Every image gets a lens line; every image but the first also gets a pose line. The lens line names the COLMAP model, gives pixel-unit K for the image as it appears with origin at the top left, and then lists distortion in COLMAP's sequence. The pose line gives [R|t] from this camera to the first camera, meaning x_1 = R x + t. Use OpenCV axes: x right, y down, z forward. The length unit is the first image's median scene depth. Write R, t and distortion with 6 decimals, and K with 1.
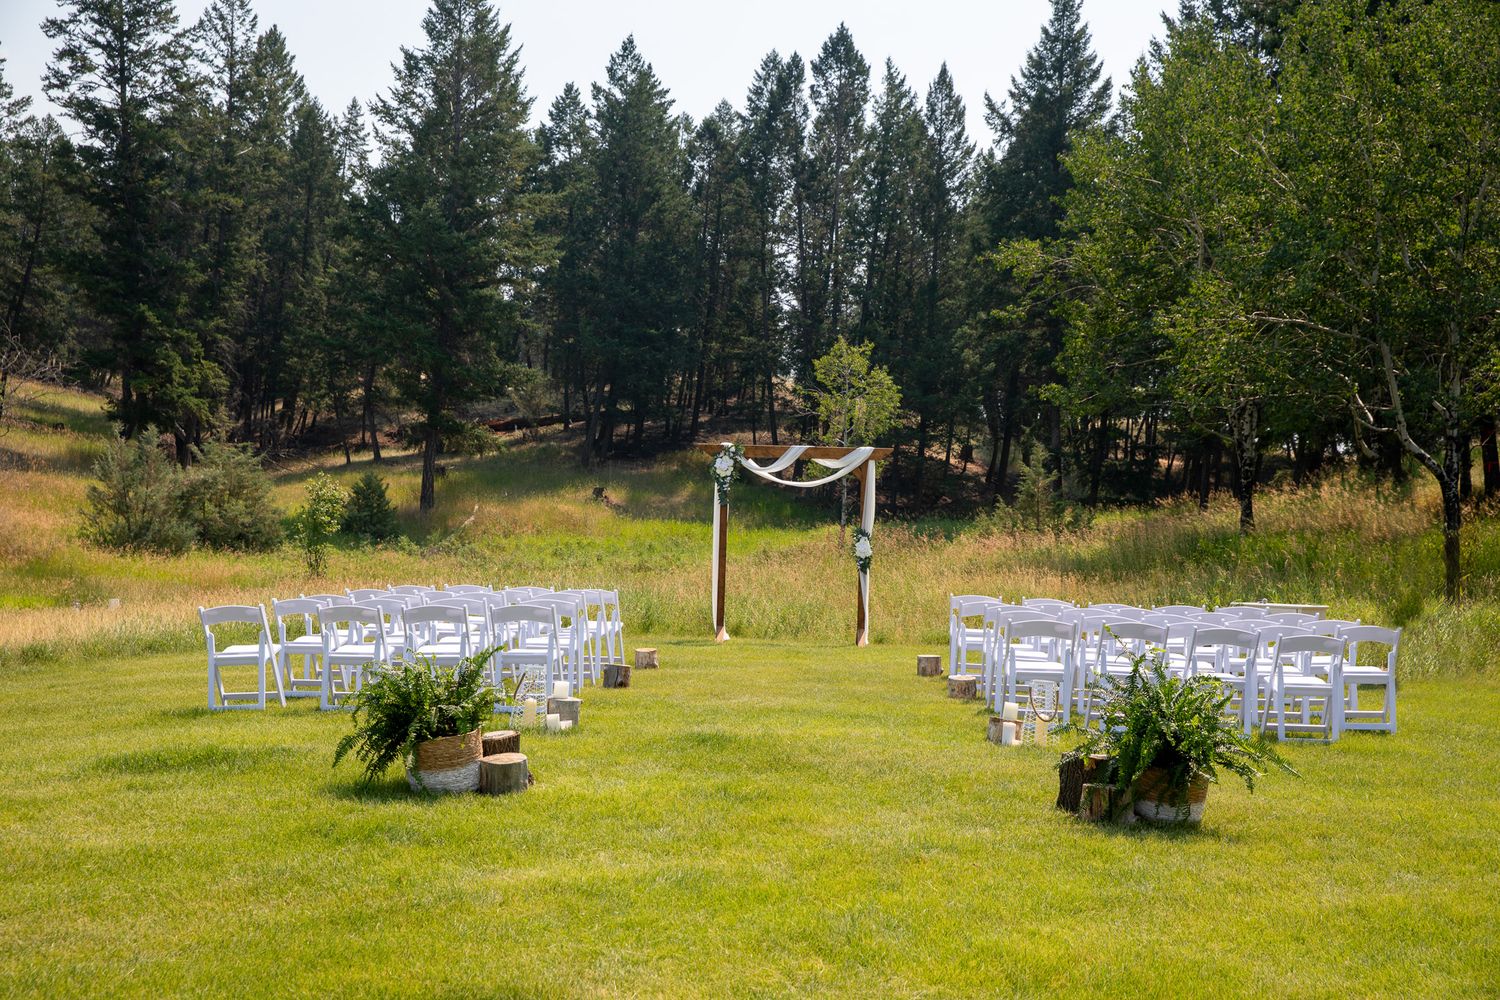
lens RADIAL K [[2094.7, 0, 711.7], [0, 2094.7, 527.9], [0, 0, 1]] dist [0.005305, 0.000000]
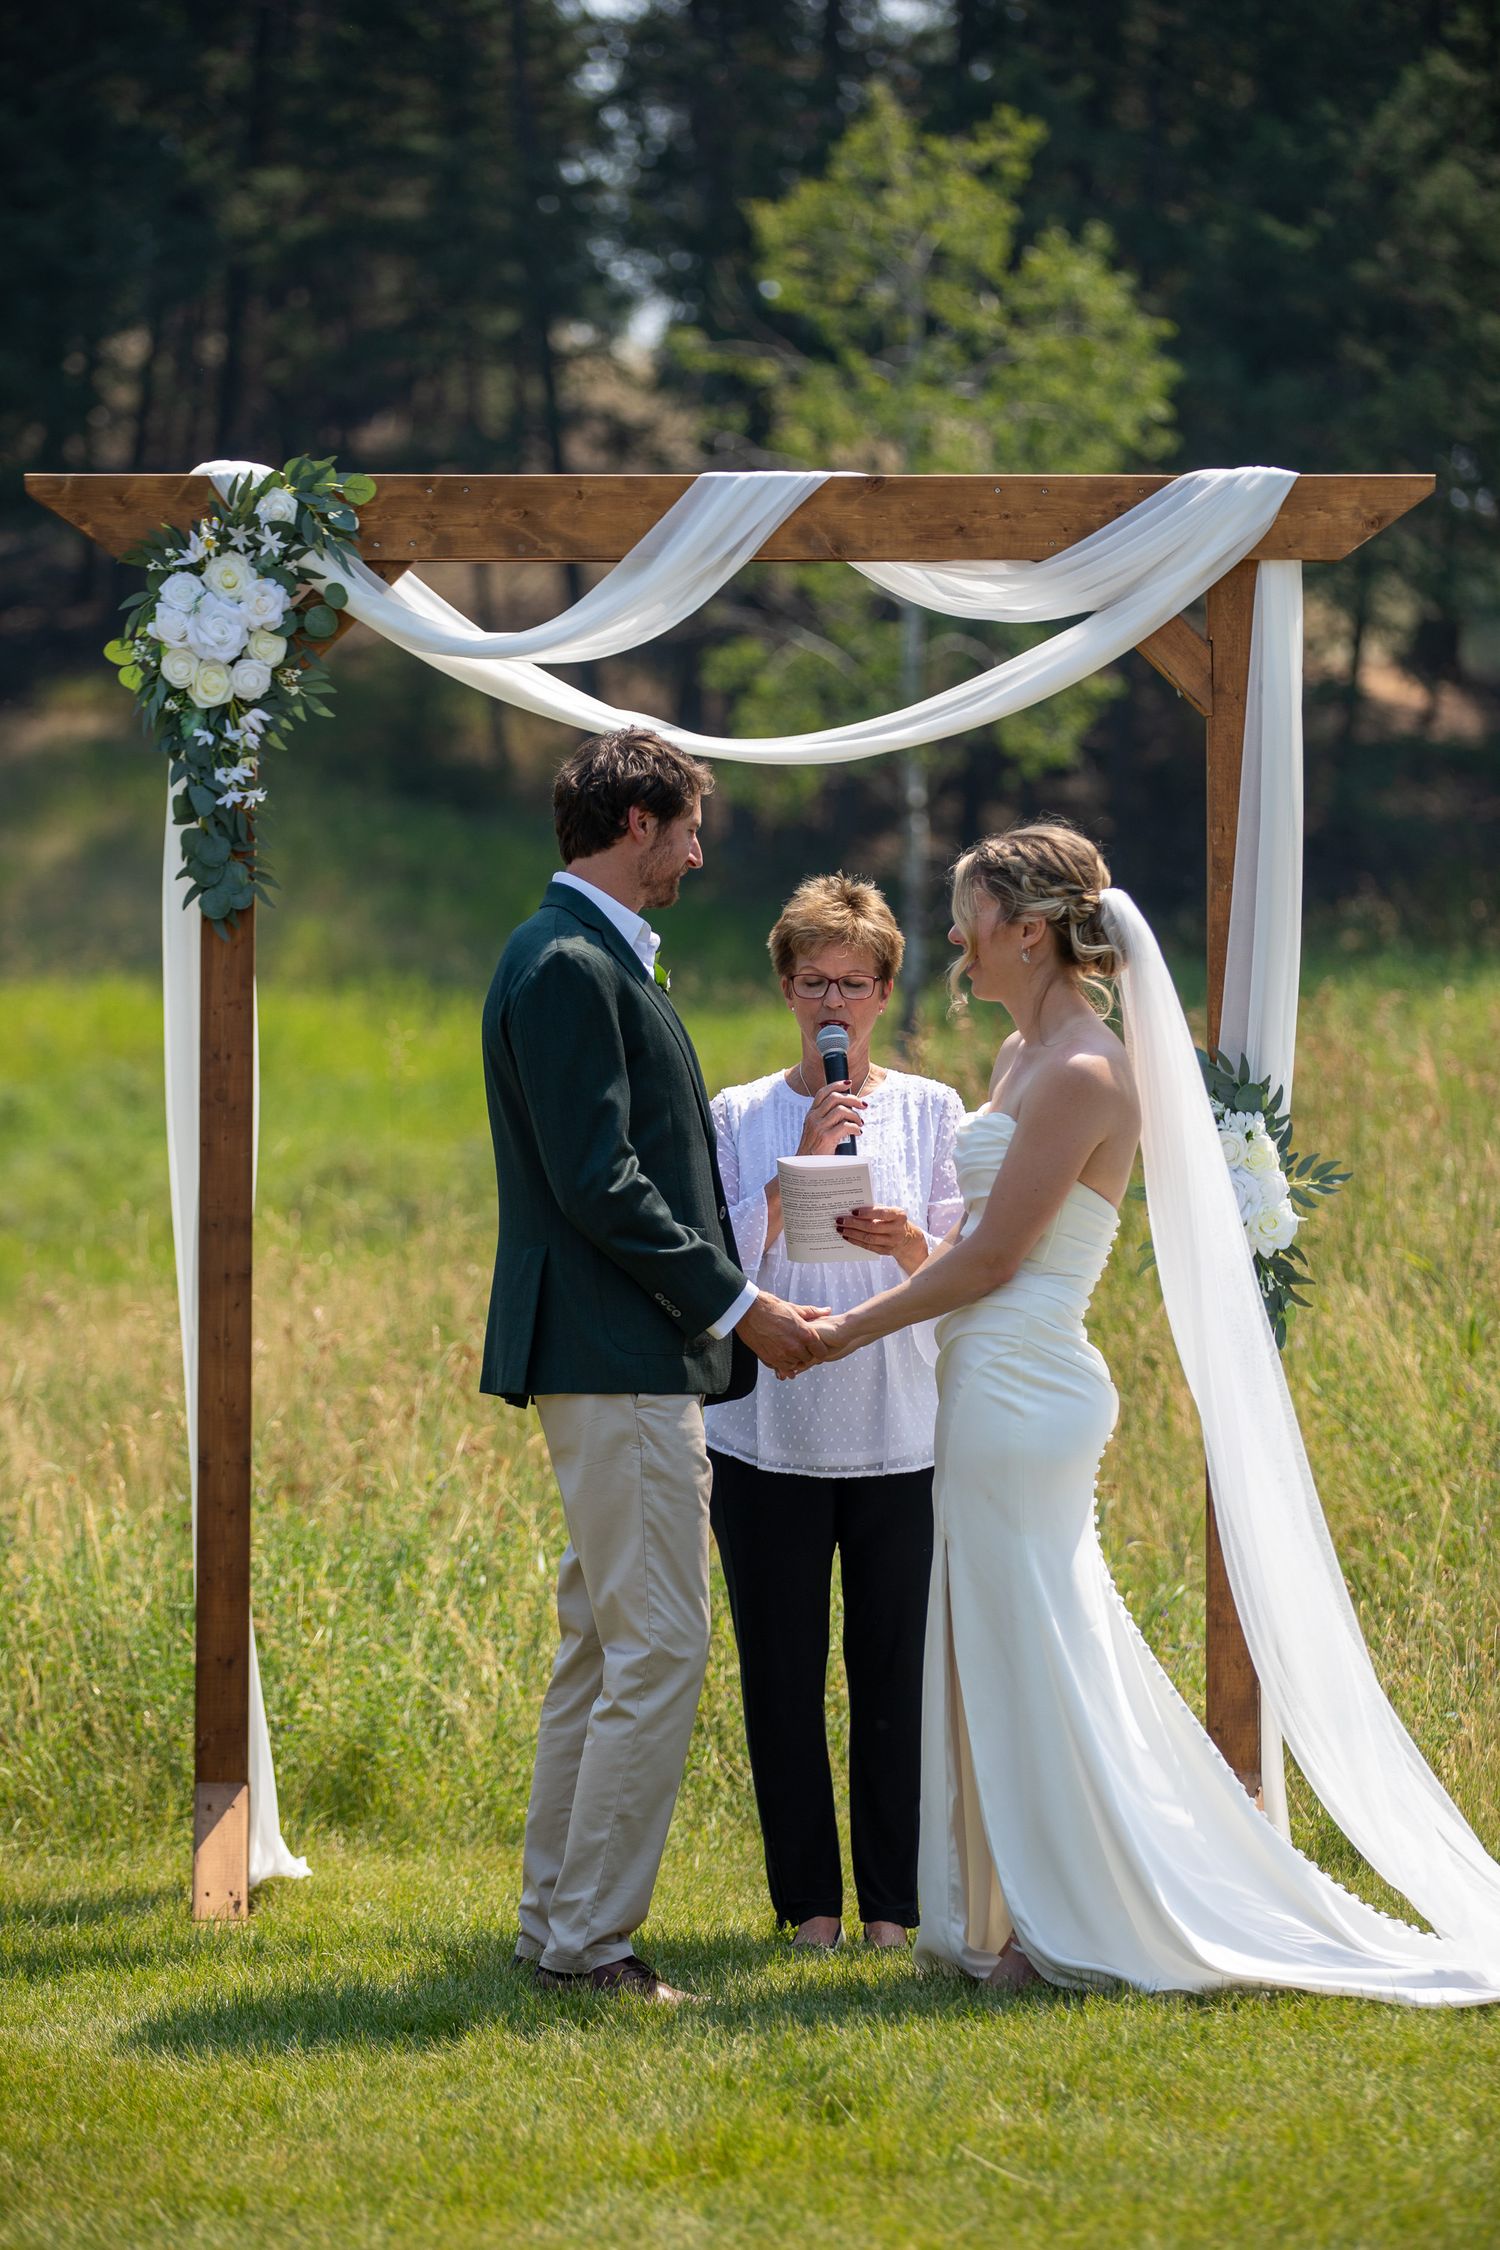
lens RADIAL K [[8442.2, 0, 824.1], [0, 8442.2, 1096.6], [0, 0, 1]] dist [0.198502, 0.000000]
pose [[0.997942, -0.028152, 0.057611, 0.003683], [0.027443, 0.999538, 0.013059, -0.001440], [-0.057952, -0.011451, 0.998254, 0.127737]]
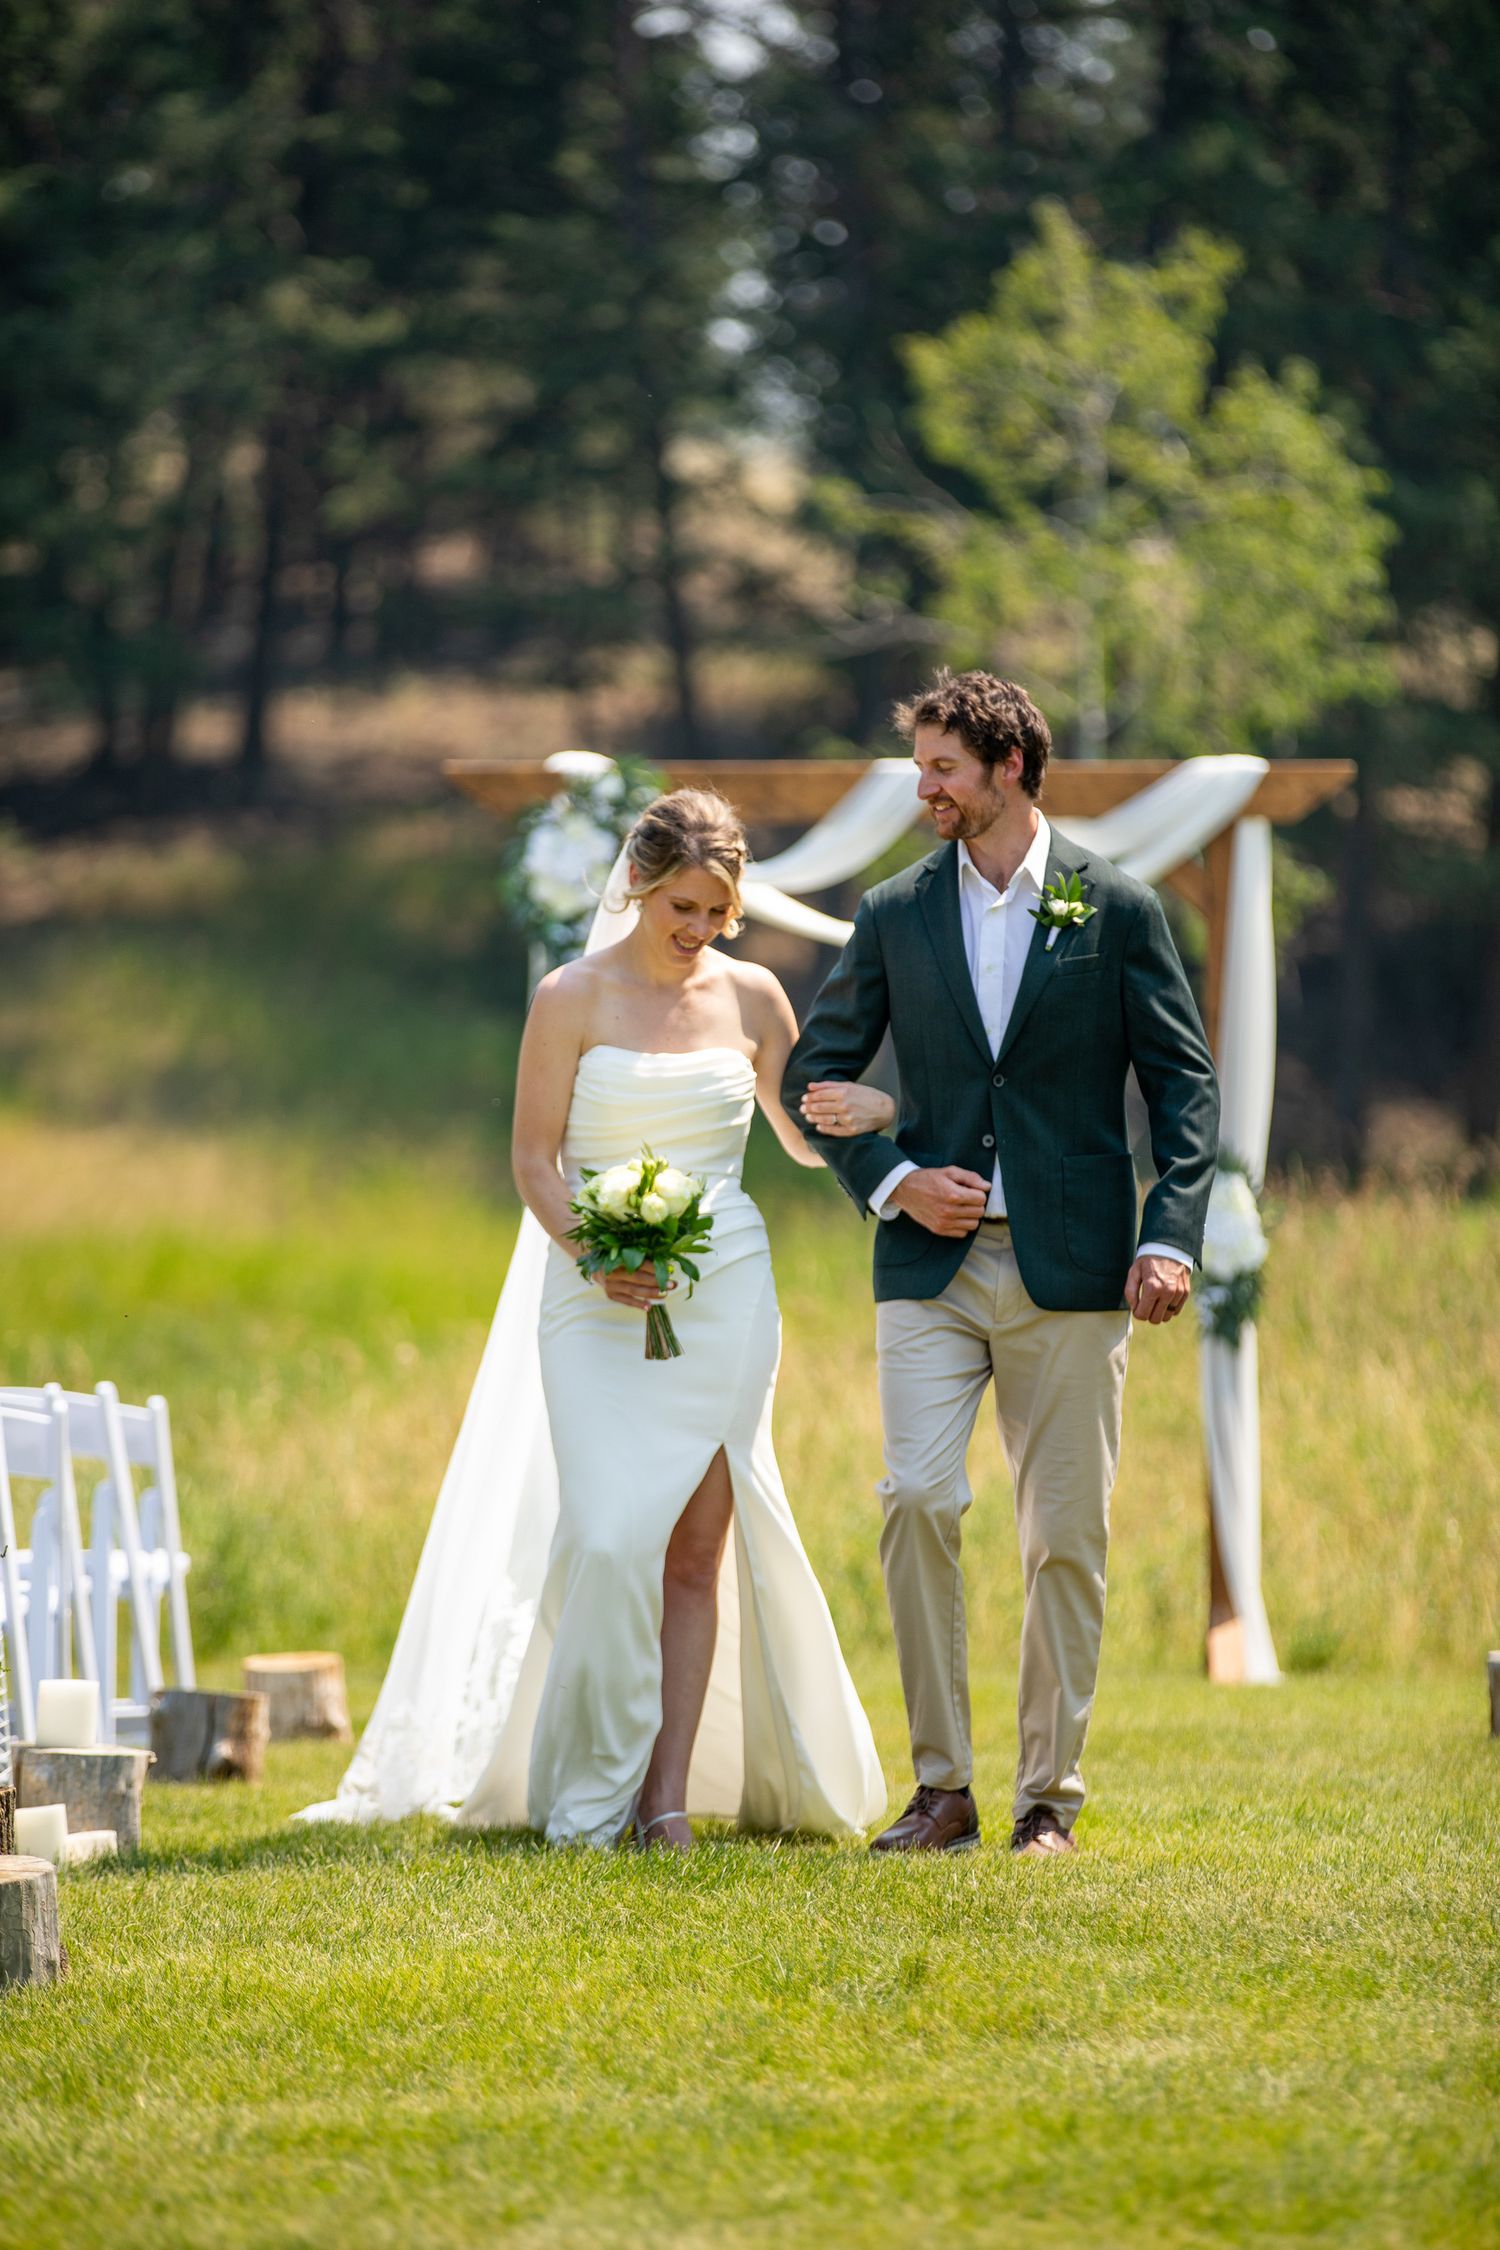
lens RADIAL K [[12090.9, 0, 745.7], [0, 12090.9, 1125.1], [0, 0, 1]] dist [1.485500, 0.000000]
pose [[0.999011, -0.025096, 0.036704, -0.006499], [0.025677, 0.999551, -0.015453, 0.004923], [-0.036299, 0.016380, 0.999207, -0.071463]]
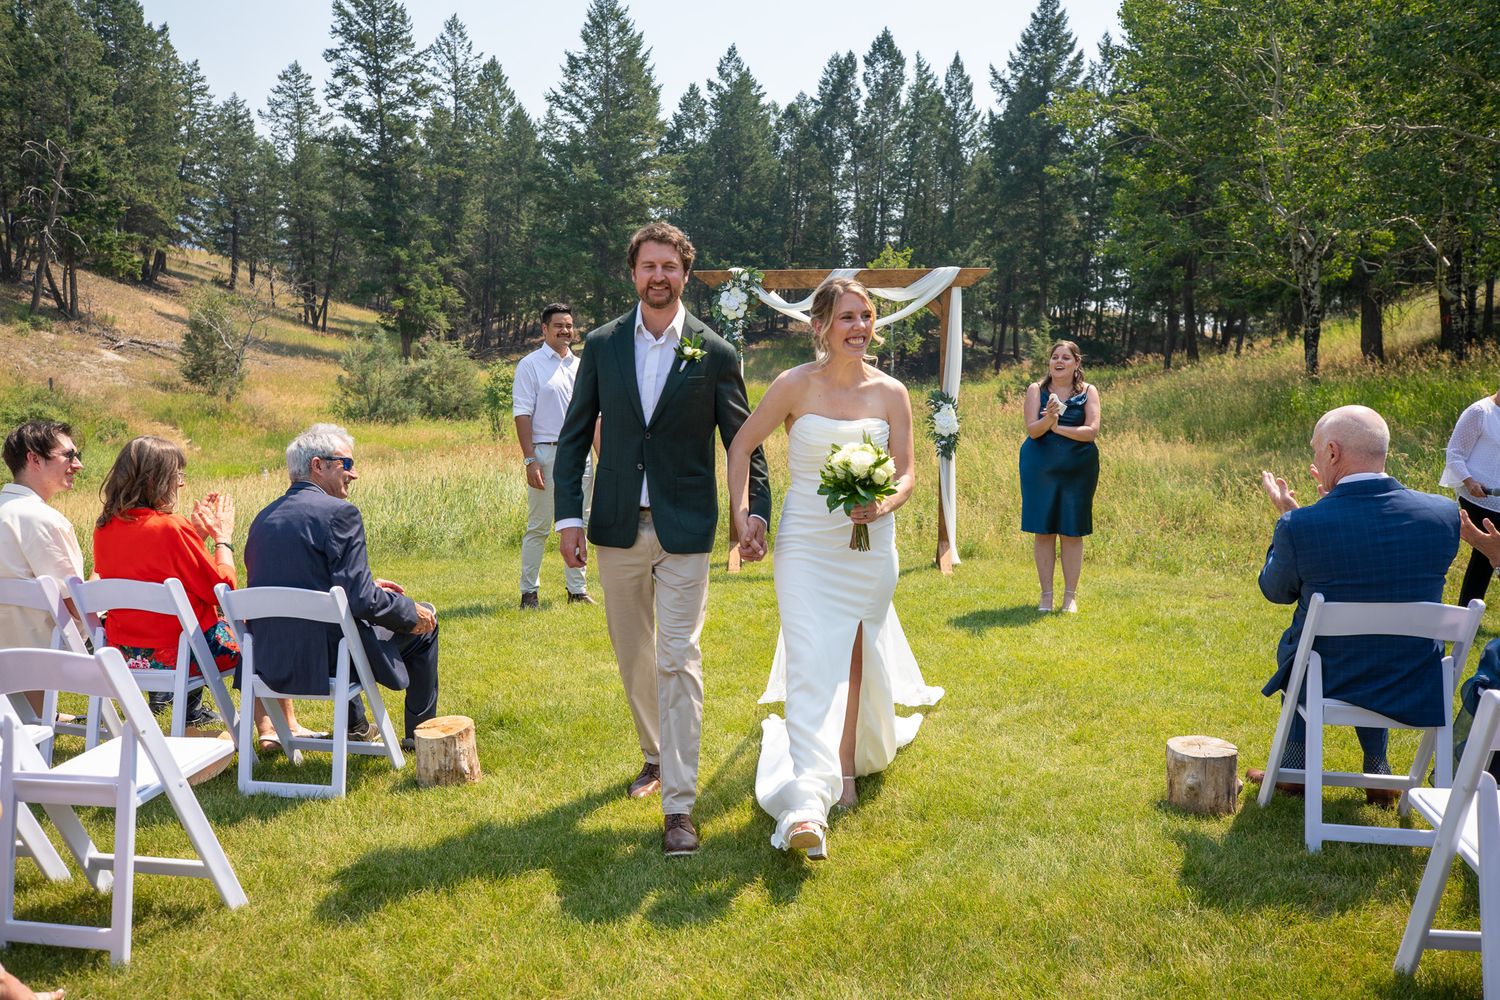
lens RADIAL K [[1221.7, 0, 755.2], [0, 1221.7, 507.4], [0, 0, 1]] dist [0.001632, -0.001457]
pose [[0.998538, -0.025961, -0.047420, 0.008557], [0.030312, 0.995162, 0.093454, -0.000339], [0.044764, -0.094755, 0.994494, 0.176480]]
